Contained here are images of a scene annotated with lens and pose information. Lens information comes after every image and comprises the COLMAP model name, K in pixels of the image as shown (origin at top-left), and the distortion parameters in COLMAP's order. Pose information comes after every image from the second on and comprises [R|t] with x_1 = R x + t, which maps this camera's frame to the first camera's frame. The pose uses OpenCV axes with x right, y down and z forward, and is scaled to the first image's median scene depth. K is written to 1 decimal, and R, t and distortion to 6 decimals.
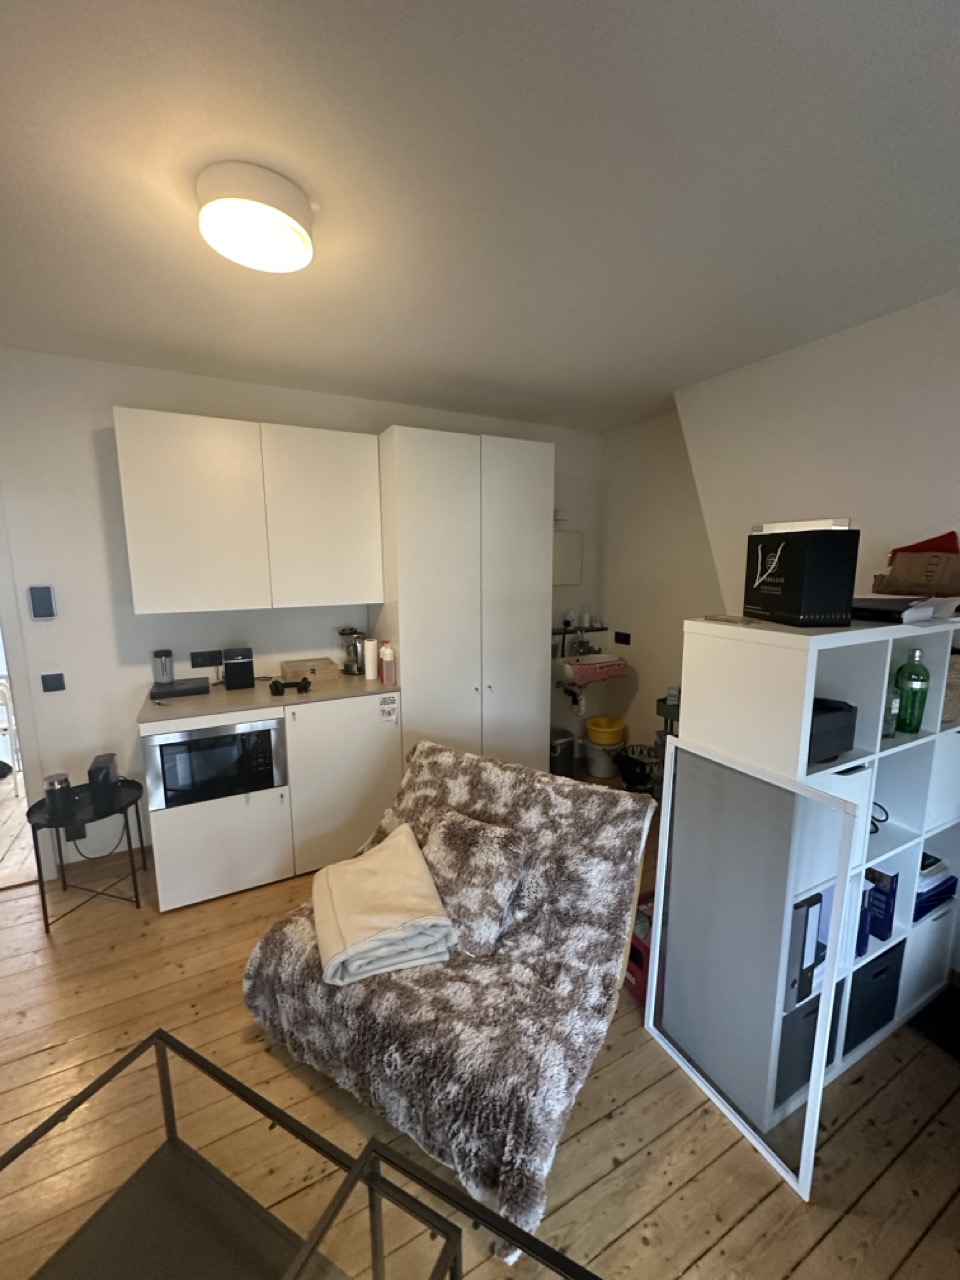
lens RADIAL K [[512.4, 0, 480.0], [0, 512.4, 640.0], [0, 0, 1]] dist [0.001856, -0.000117]
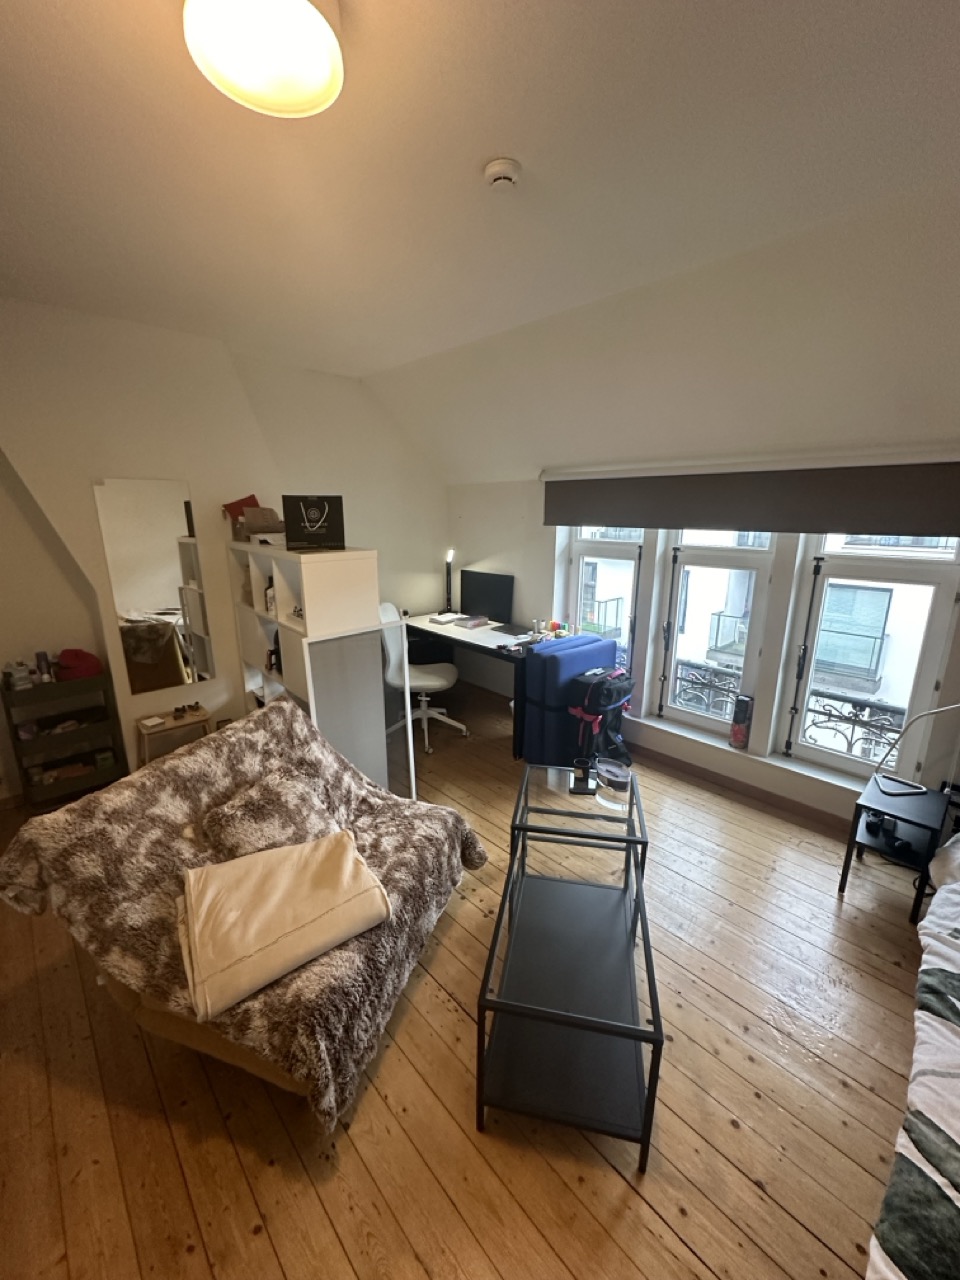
lens RADIAL K [[512.4, 0, 480.0], [0, 512.4, 640.0], [0, 0, 1]] dist [0.001856, -0.000117]
pose [[-0.263462, -0.236565, 0.935214, -0.944829], [0.152502, 0.947060, 0.282524, -0.118309], [-0.952539, 0.217056, -0.213437, 0.725661]]
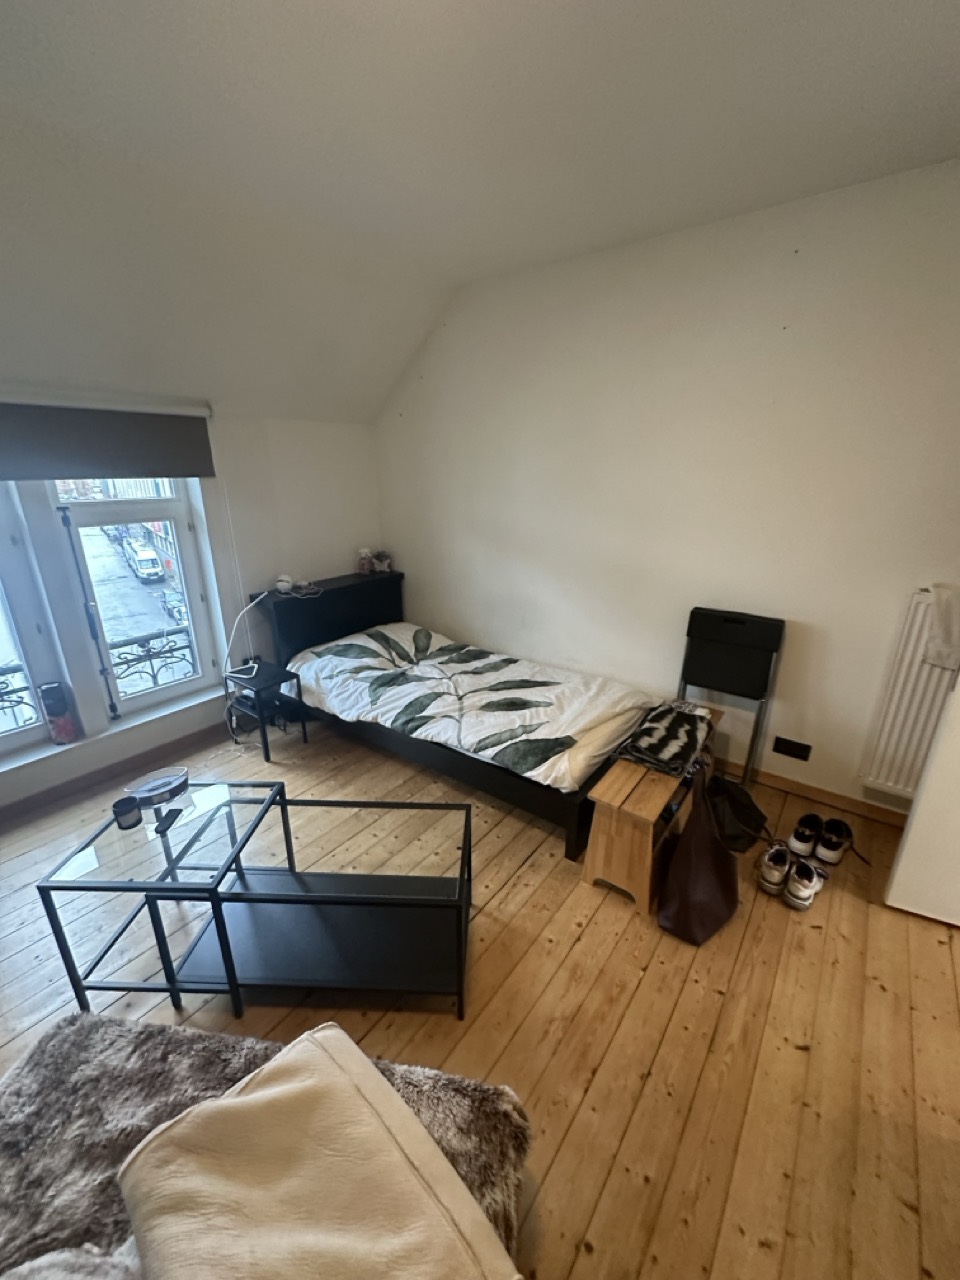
lens RADIAL K [[512.4, 0, 480.0], [0, 512.4, 640.0], [0, 0, 1]] dist [0.001856, -0.000117]
pose [[-0.906836, 0.139667, -0.397671, -0.220017], [-0.065308, 0.885545, 0.459939, -0.170434], [0.416394, 0.443060, -0.793923, 1.122059]]
